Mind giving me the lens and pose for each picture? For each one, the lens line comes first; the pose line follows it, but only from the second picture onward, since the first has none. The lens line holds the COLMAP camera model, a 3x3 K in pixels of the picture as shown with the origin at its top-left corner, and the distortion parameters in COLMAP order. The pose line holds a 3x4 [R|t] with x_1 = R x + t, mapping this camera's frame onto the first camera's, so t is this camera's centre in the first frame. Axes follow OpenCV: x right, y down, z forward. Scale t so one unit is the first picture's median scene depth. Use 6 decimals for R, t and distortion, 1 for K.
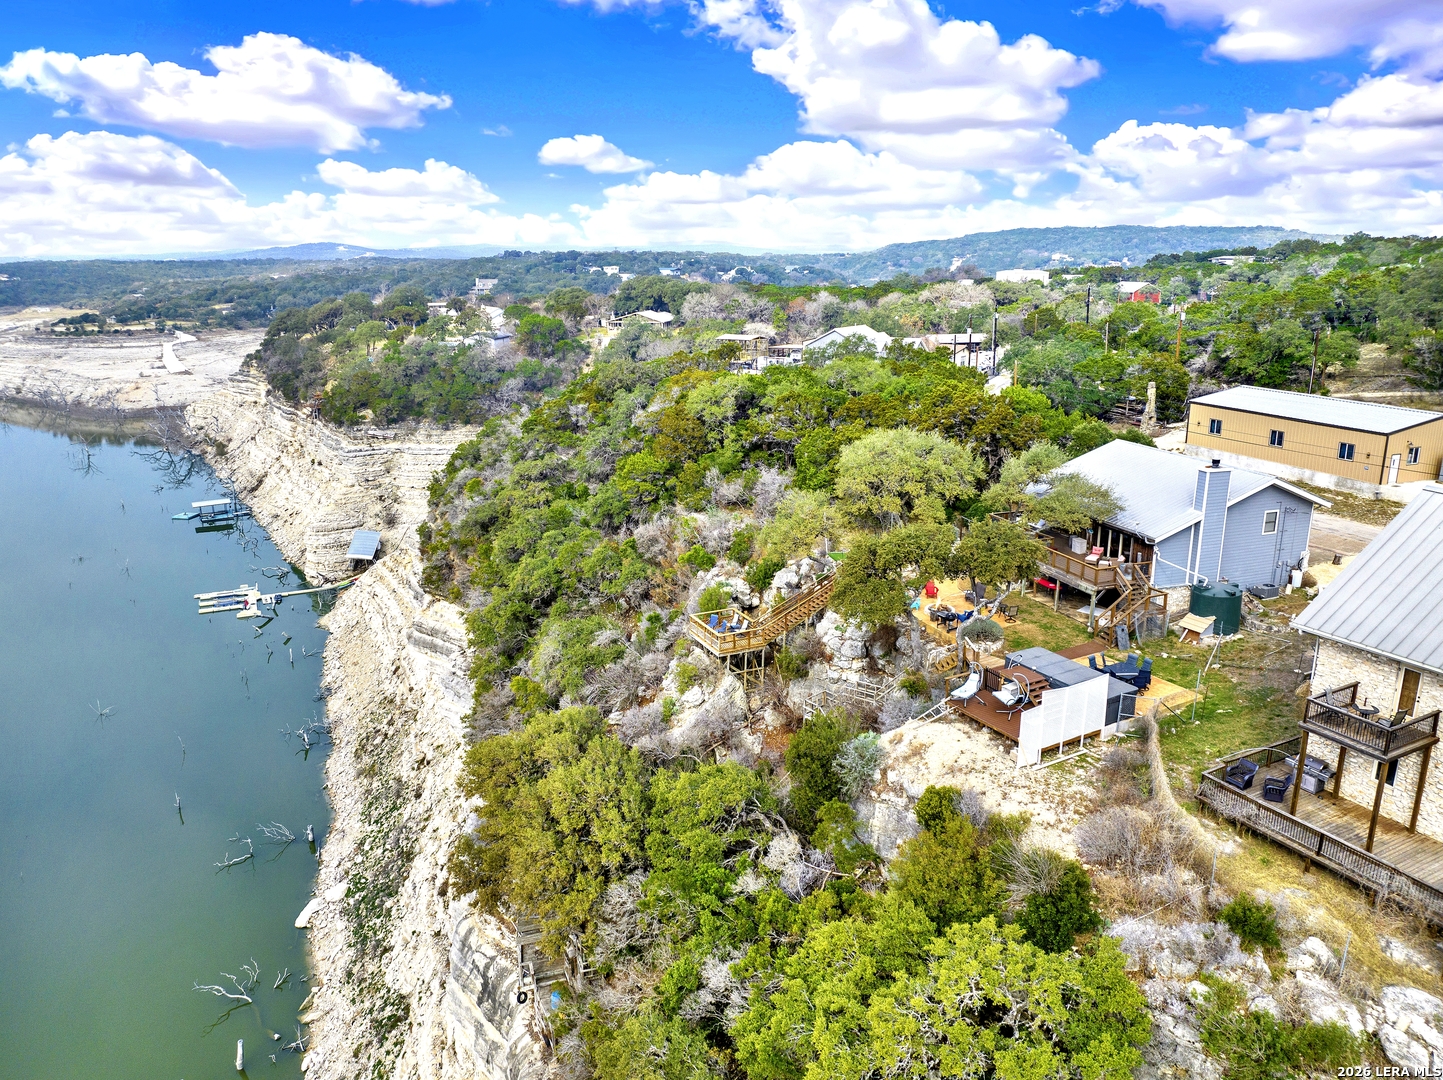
lens RADIAL K [[1024.1, 0, 730.2], [0, 1024.1, 558.6], [0, 0, 1]] dist [-0.035430, -0.000237]
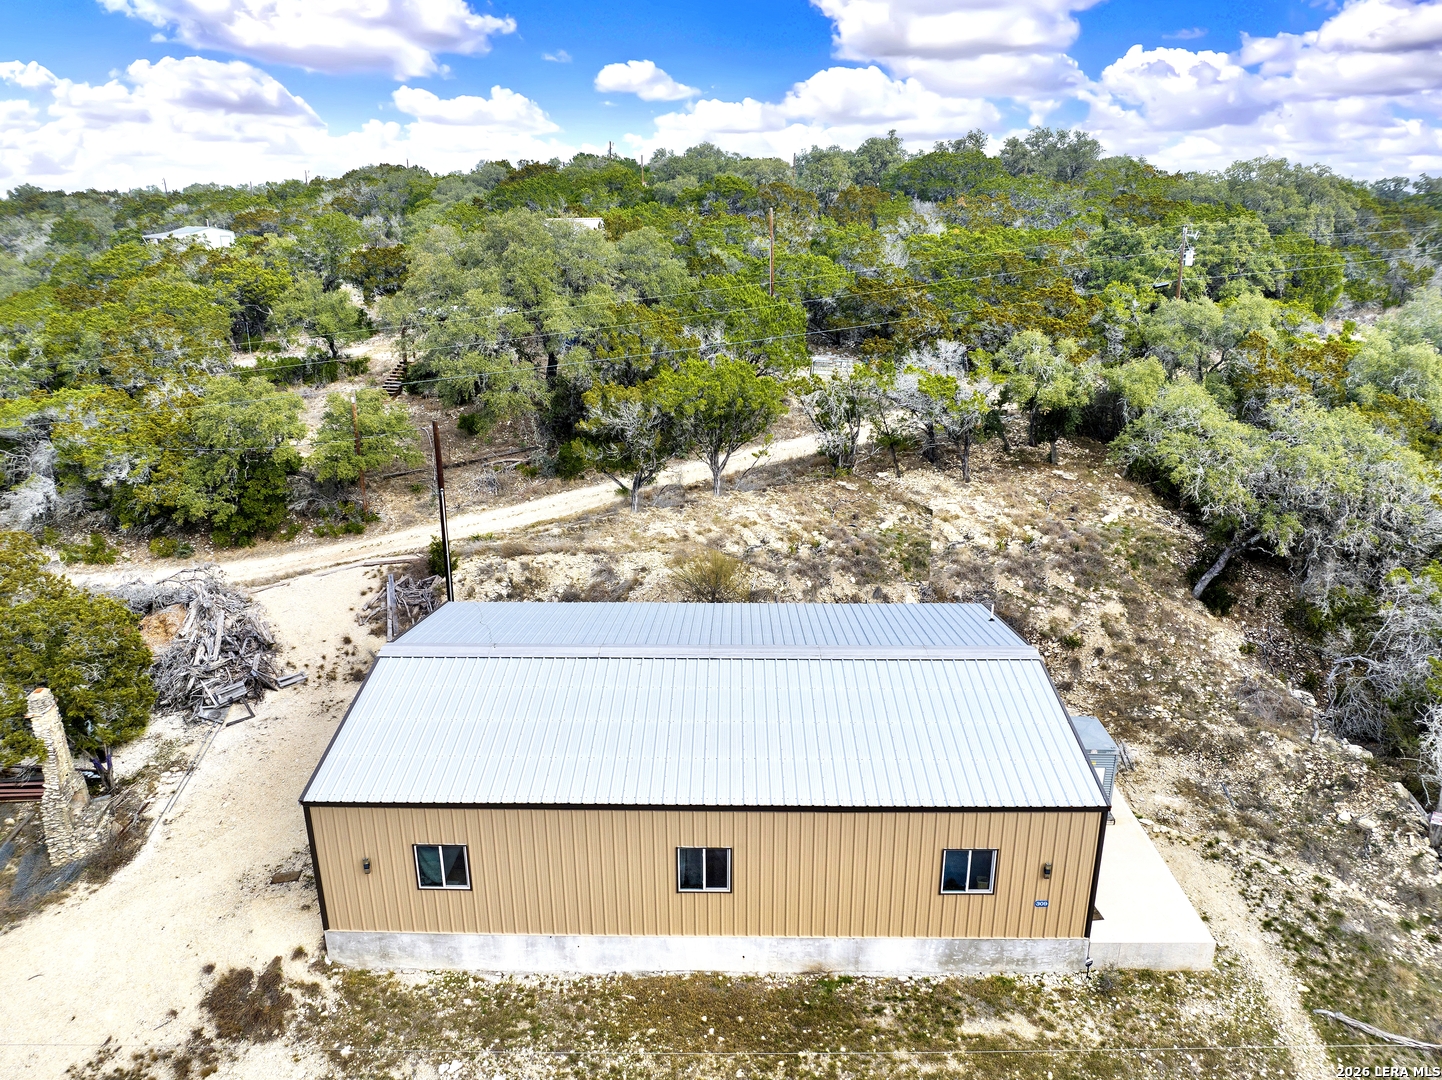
lens RADIAL K [[1036.6, 0, 721.0], [0, 1036.6, 540.0], [0, 0, 1]] dist [-0.048784, 0.019110]
pose [[0.388209, -0.277154, 0.878908, 0.268134], [0.259620, 0.947969, 0.184259, -0.233266], [-0.884246, 0.156651, 0.439965, 0.749154]]
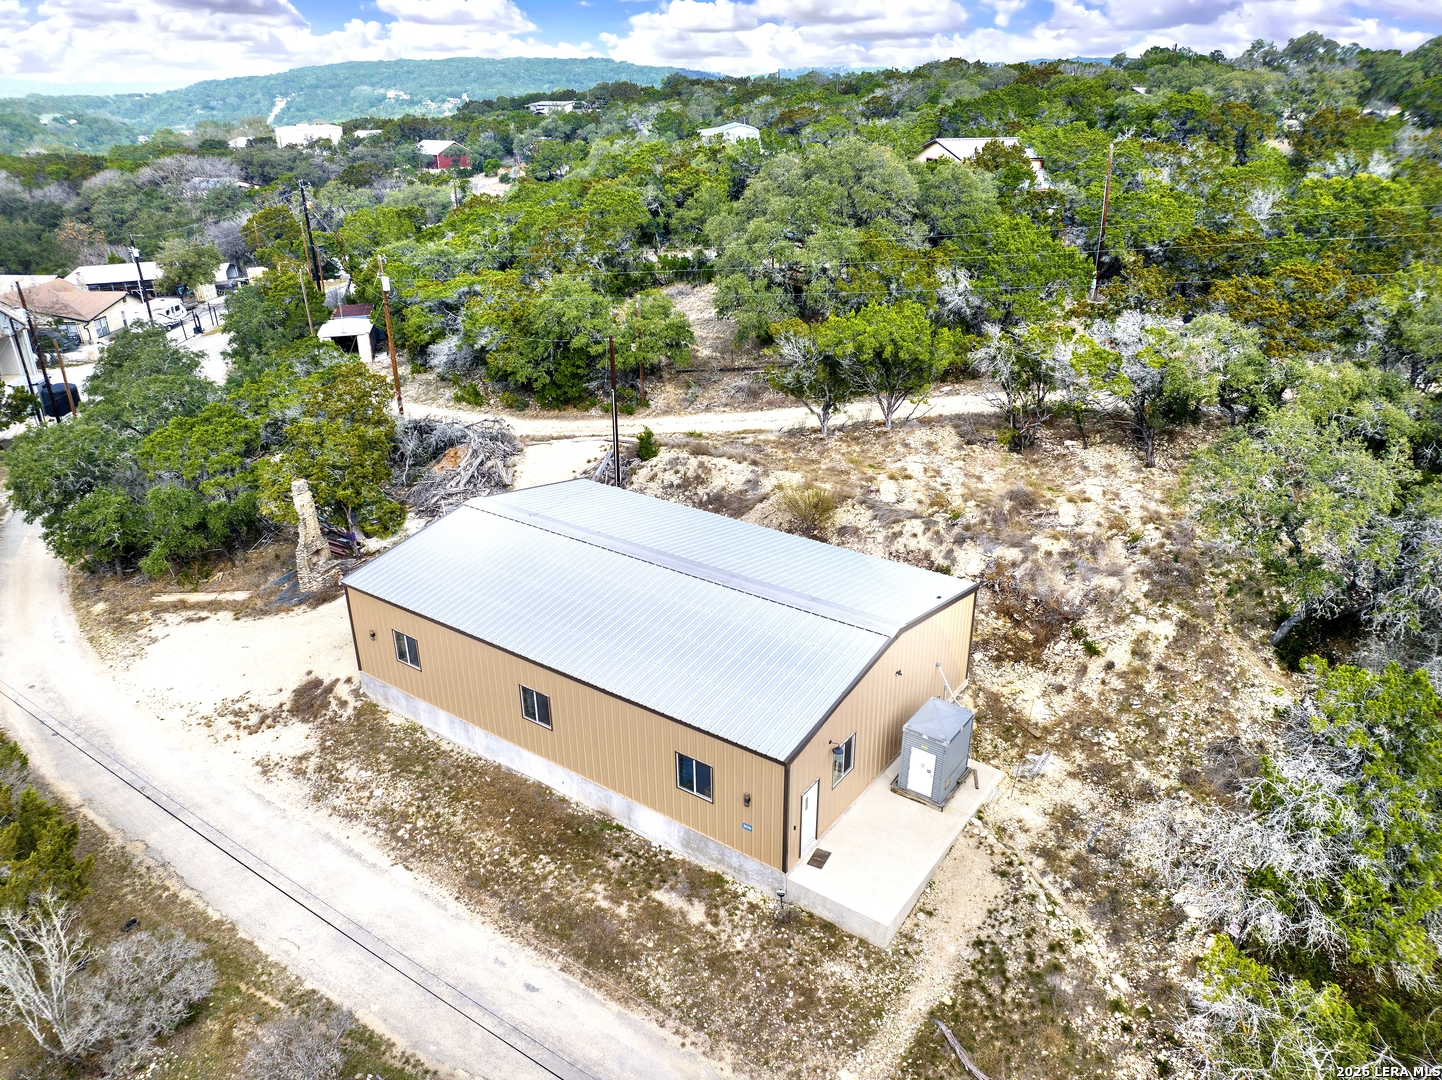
lens RADIAL K [[1029.7, 0, 715.4], [0, 1029.7, 548.2], [0, 0, 1]] dist [-0.034212, -0.002857]
pose [[0.843238, -0.219038, 0.490889, 0.367212], [0.151374, 0.973016, 0.174141, -0.210108], [-0.515786, -0.072535, 0.853641, 0.554238]]
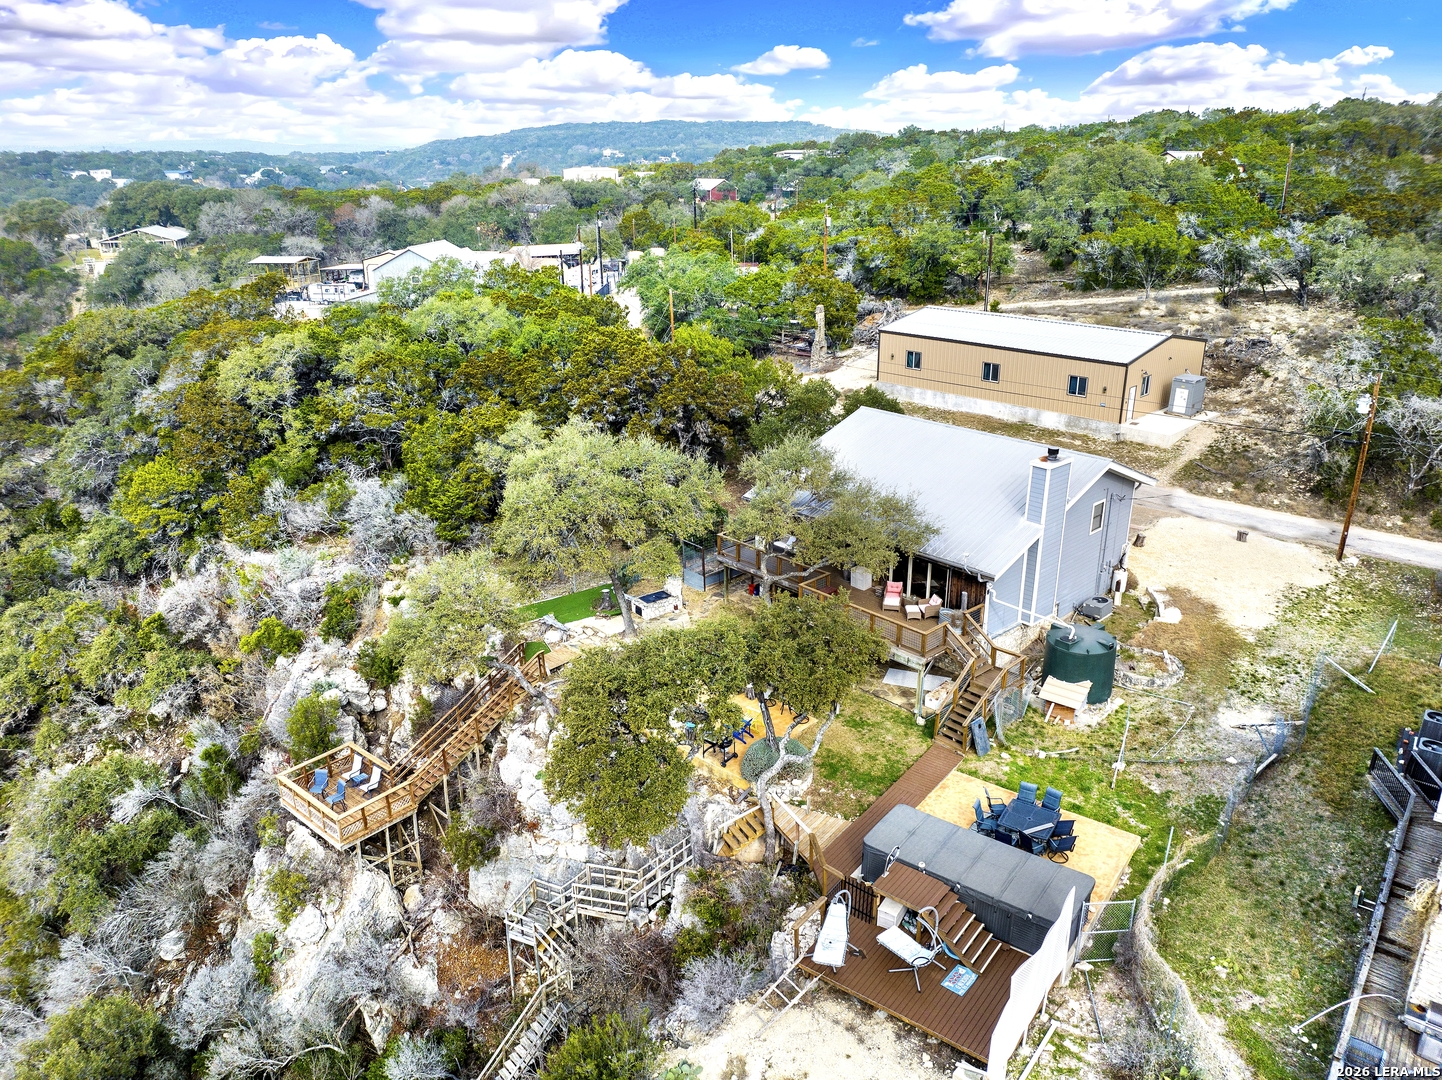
lens RADIAL K [[1029.7, 0, 715.4], [0, 1029.7, 548.2], [0, 0, 1]] dist [-0.034212, -0.002857]
pose [[0.920067, -0.139743, 0.365991, -0.002630], [0.109920, 0.988774, 0.101206, -0.075640], [-0.376025, -0.052887, 0.925099, 0.256654]]
